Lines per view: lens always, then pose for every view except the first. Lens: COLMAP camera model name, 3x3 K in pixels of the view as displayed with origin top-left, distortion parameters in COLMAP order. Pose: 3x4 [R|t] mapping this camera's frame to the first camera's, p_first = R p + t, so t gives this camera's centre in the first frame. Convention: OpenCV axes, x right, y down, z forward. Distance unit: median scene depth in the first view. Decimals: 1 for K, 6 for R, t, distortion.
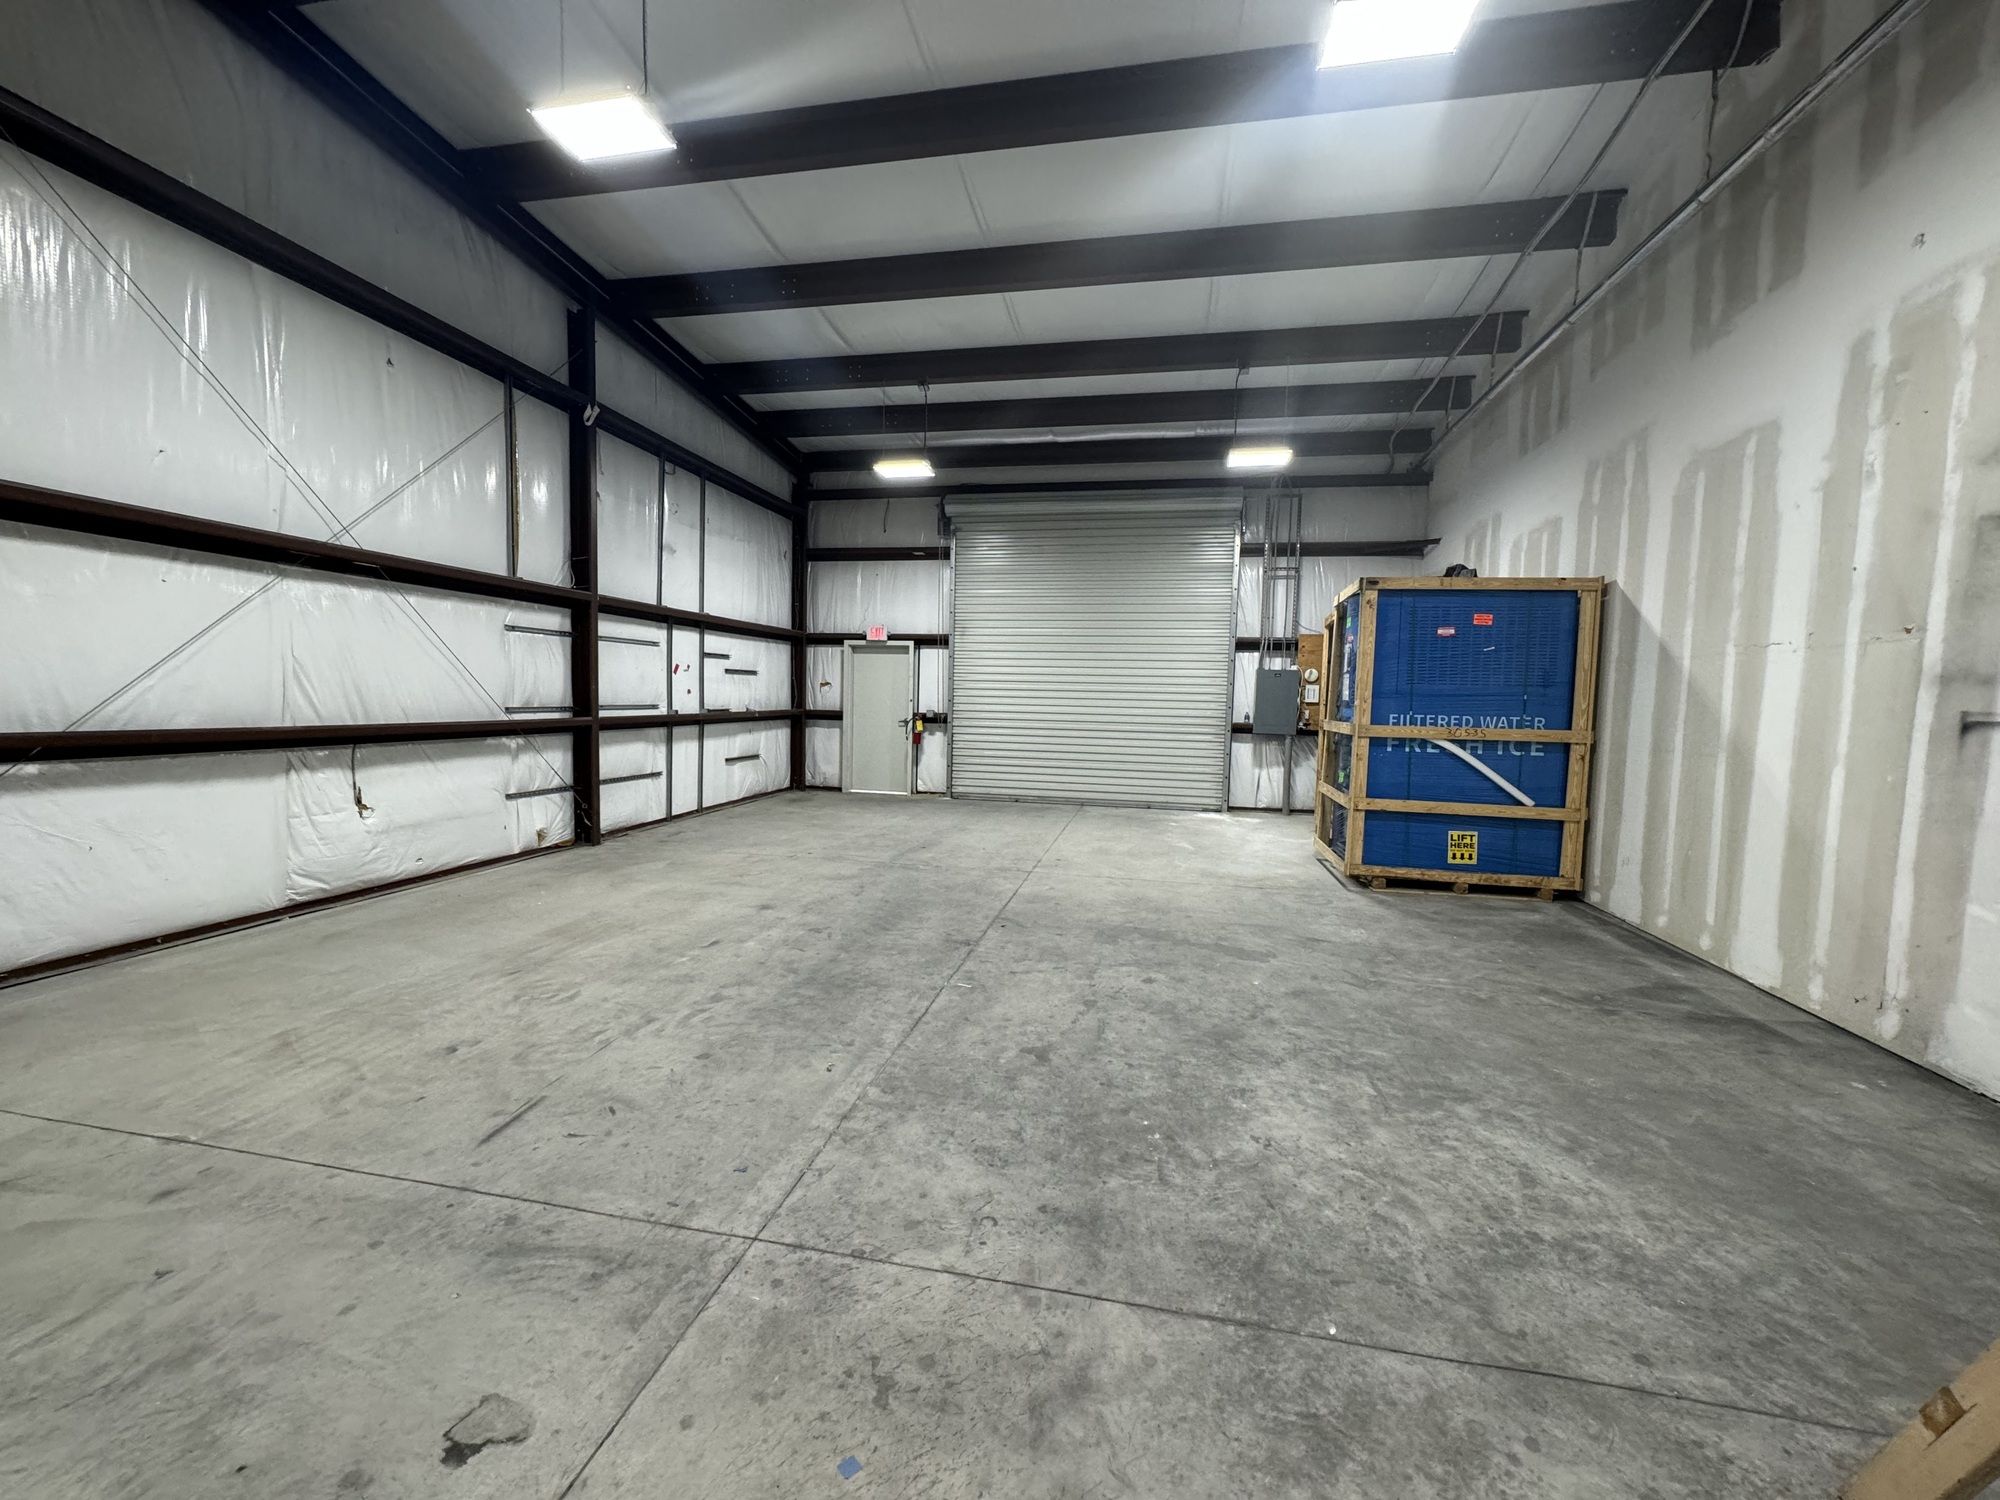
lens RADIAL K [[795.3, 0, 1000.3], [0, 795.3, 752.4], [0, 0, 1]] dist [0.000197, 0.000299]
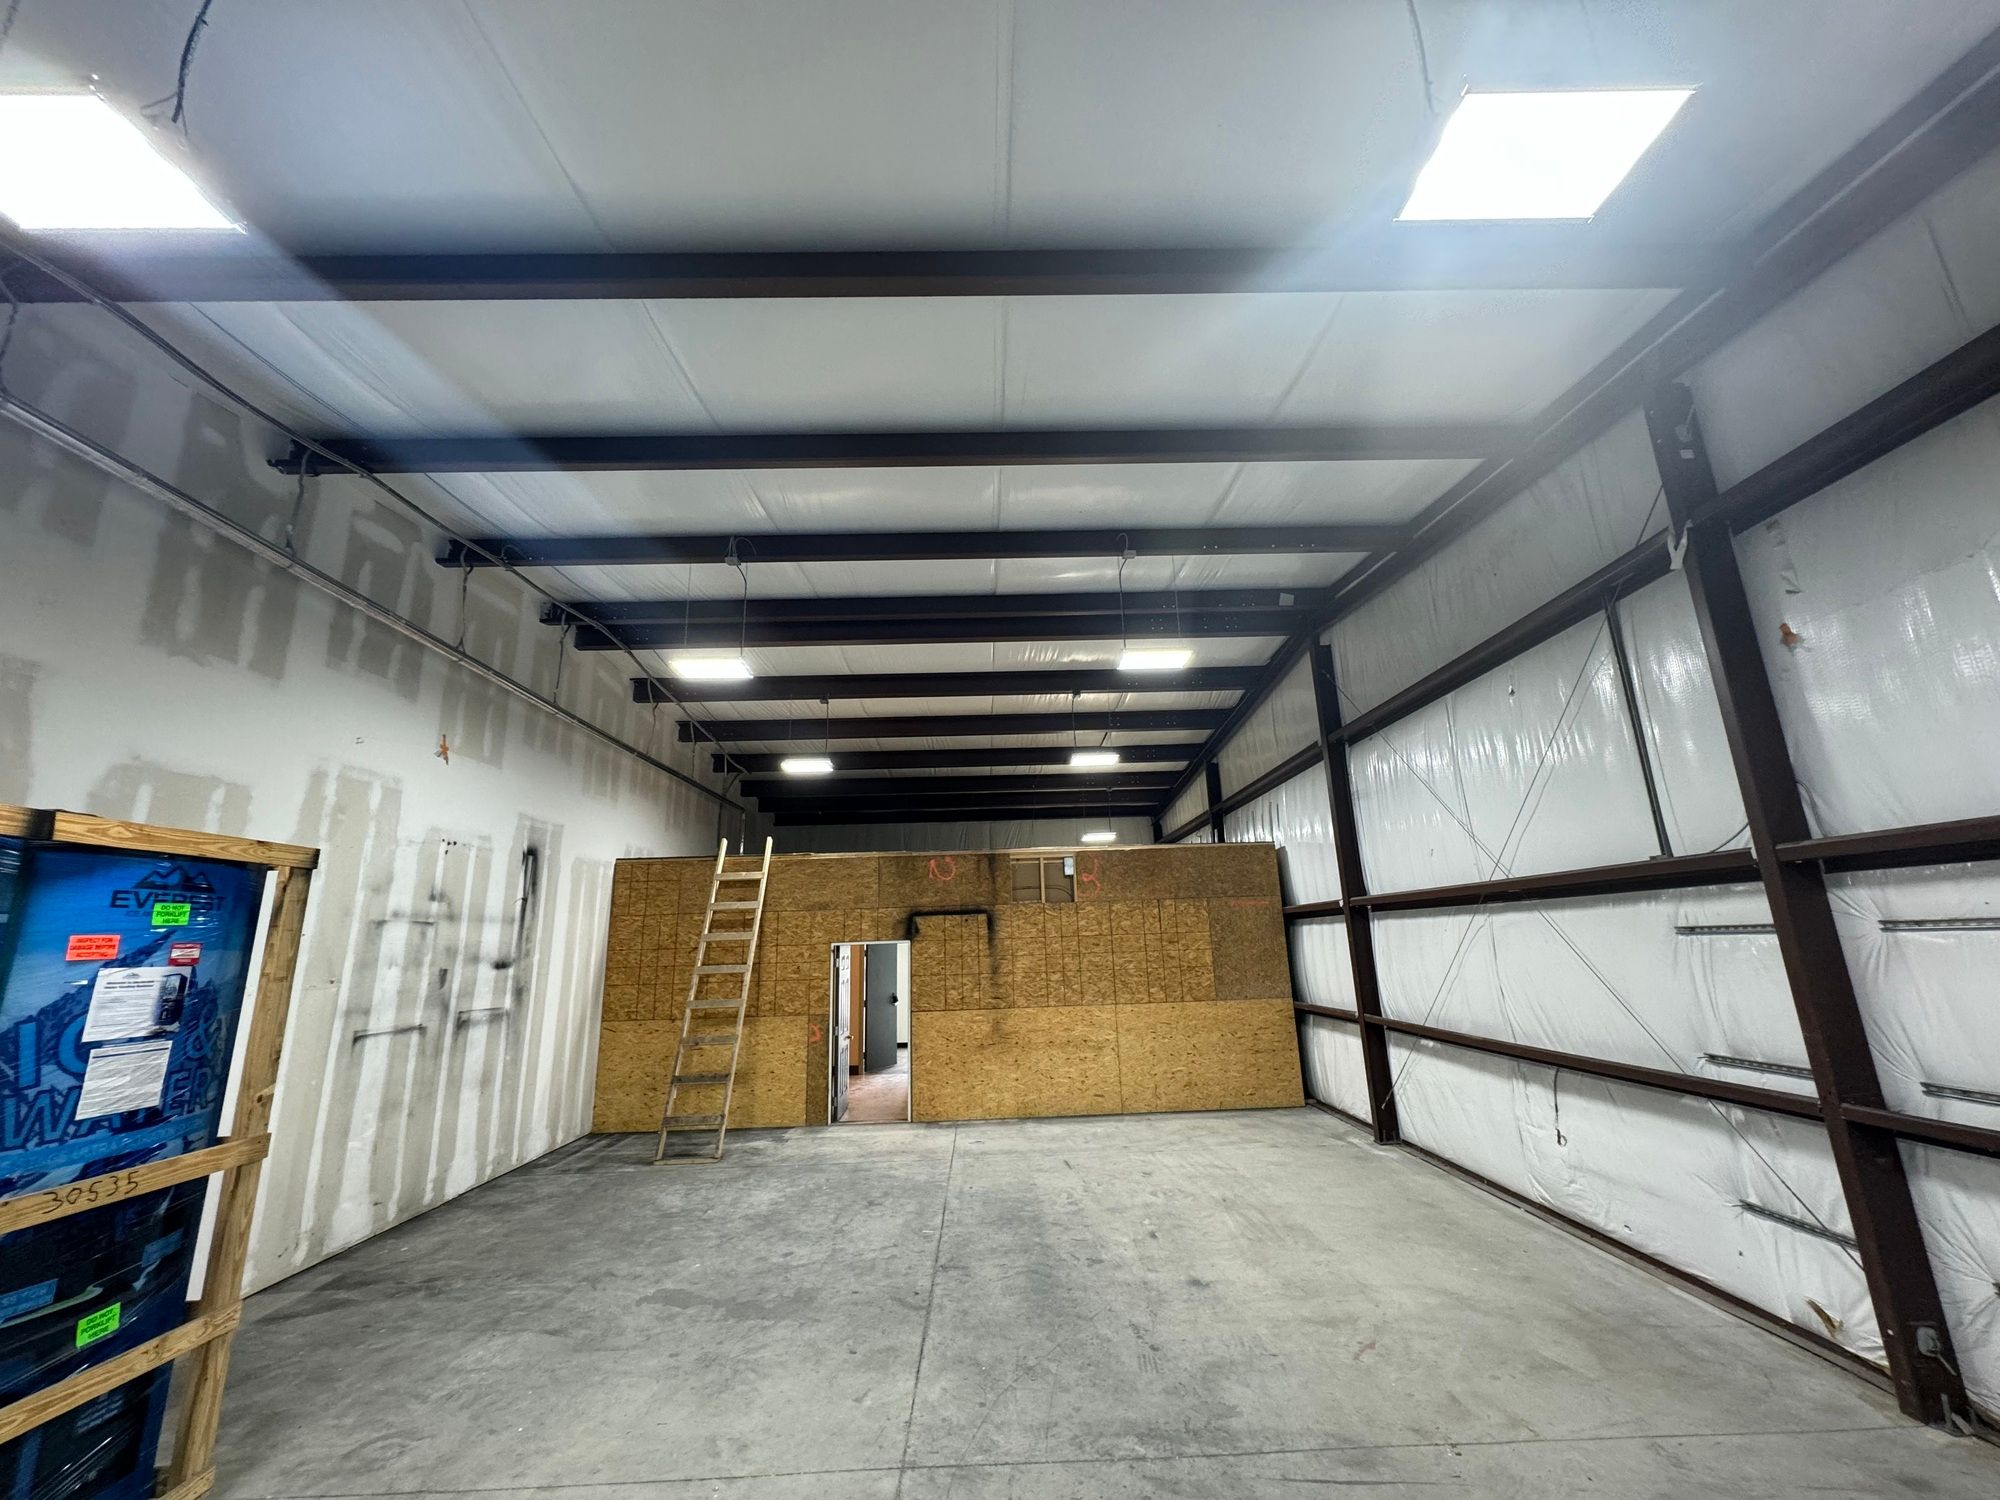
lens RADIAL K [[795.3, 0, 1000.3], [0, 795.3, 752.4], [0, 0, 1]] dist [0.000197, 0.000299]
pose [[-0.976768, -0.046475, -0.209198, 0.147208], [-0.009382, 0.984538, -0.174918, -0.266382], [0.214093, -0.168892, -0.962102, 2.274375]]
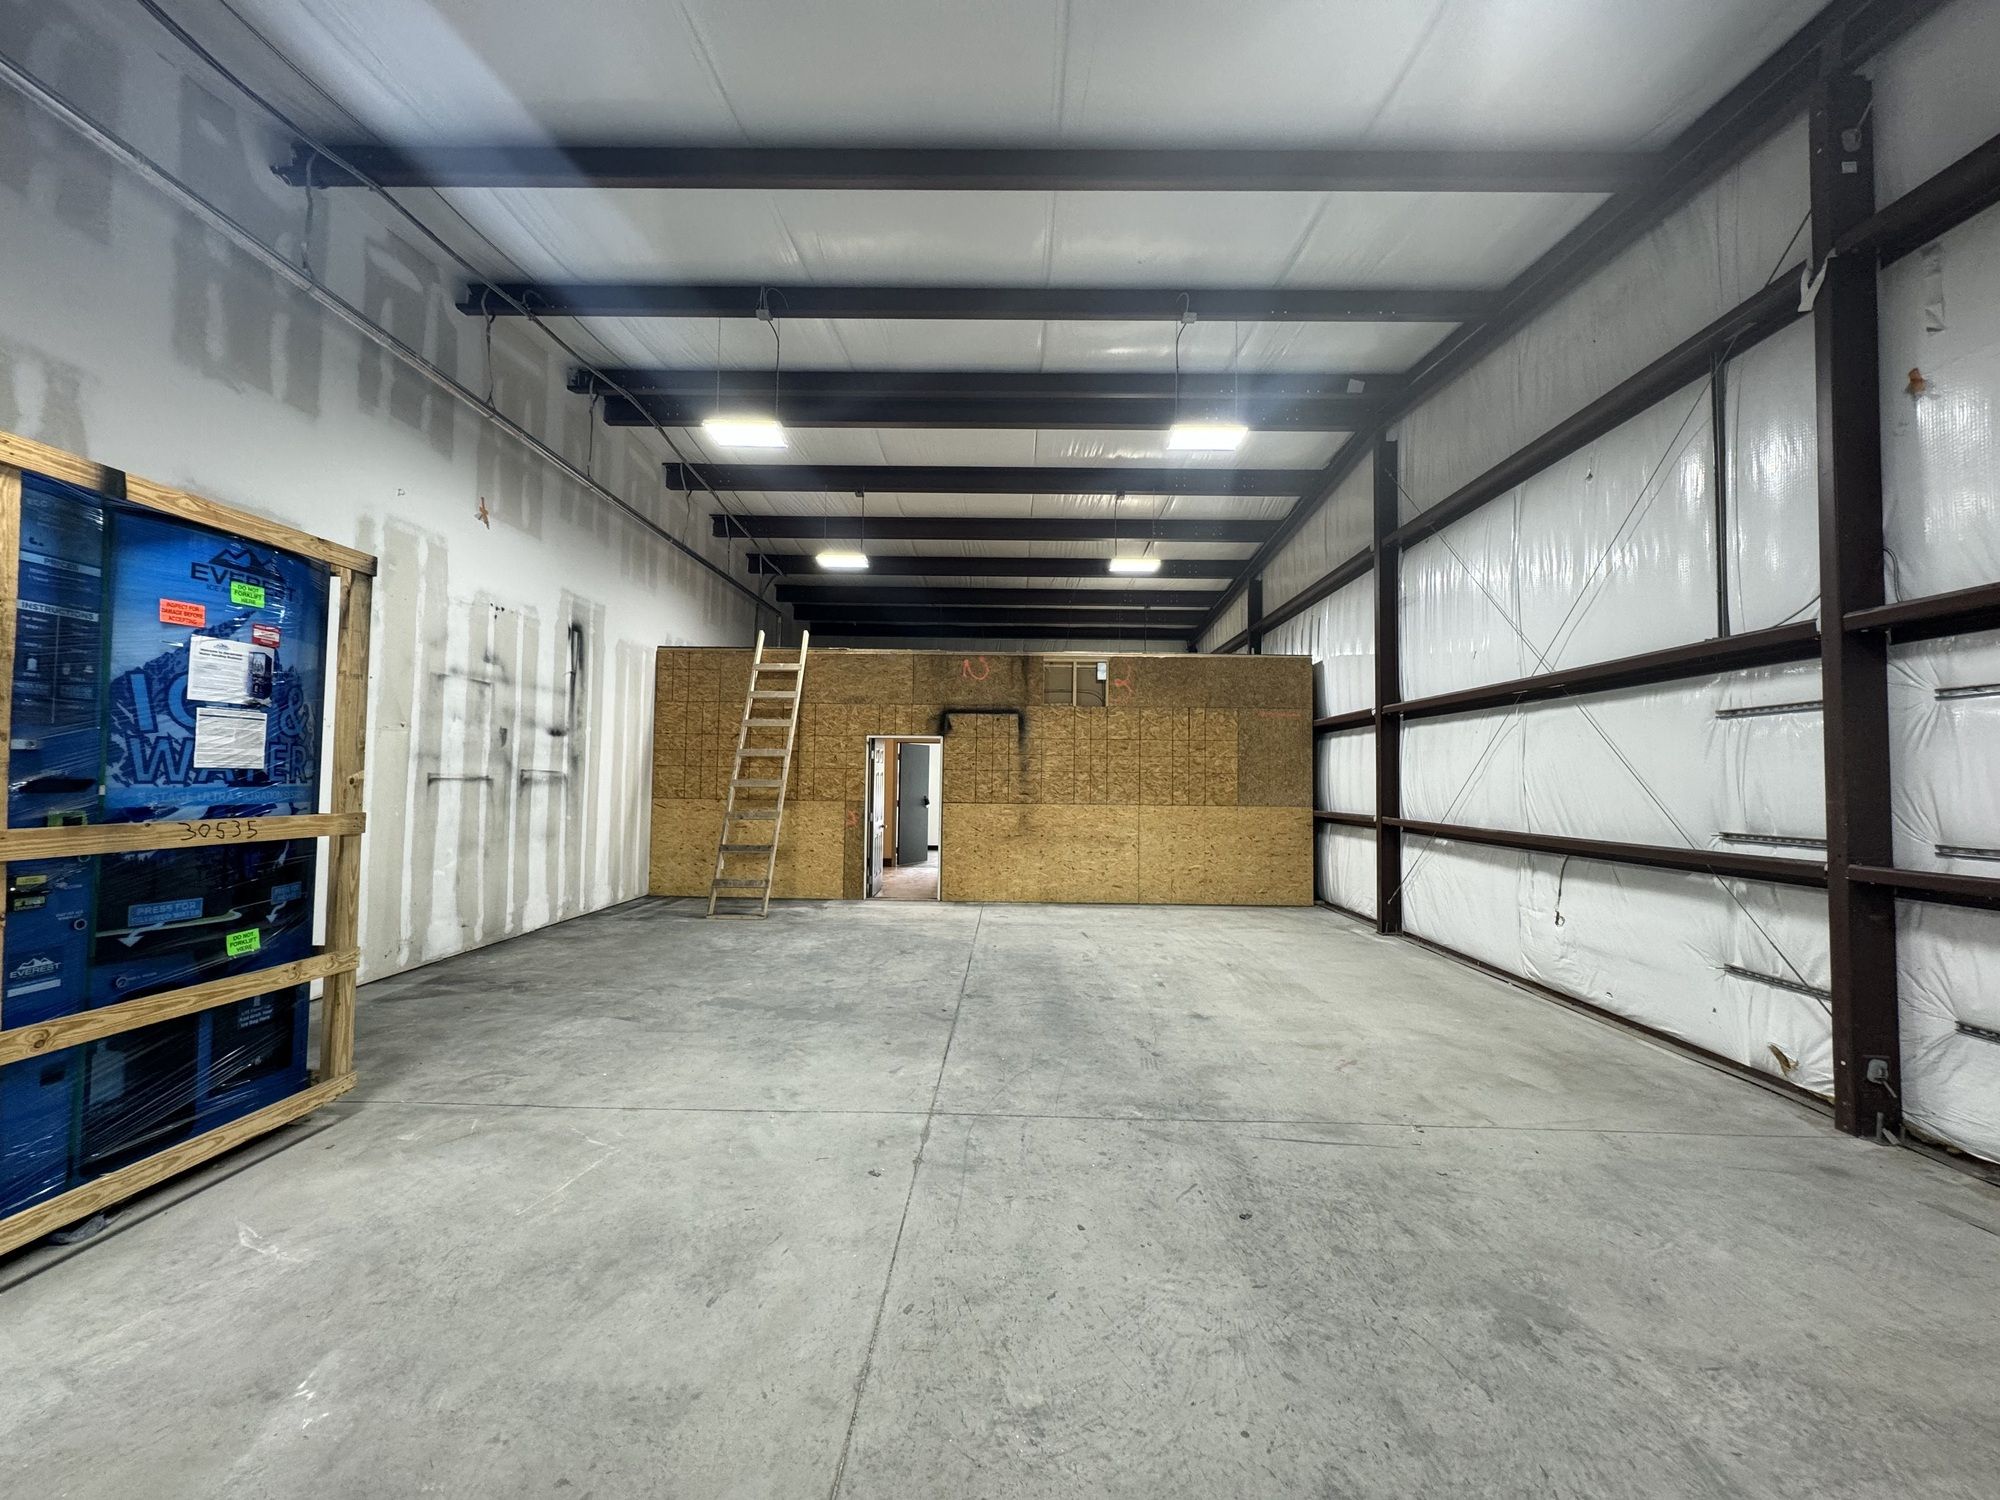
lens RADIAL K [[795.3, 0, 1000.3], [0, 795.3, 752.4], [0, 0, 1]] dist [0.000197, 0.000299]
pose [[-0.982840, -0.045828, -0.178677, 0.147711], [-0.051428, 0.998316, 0.026837, -0.162215], [0.177147, 0.035566, -0.983542, 2.272826]]
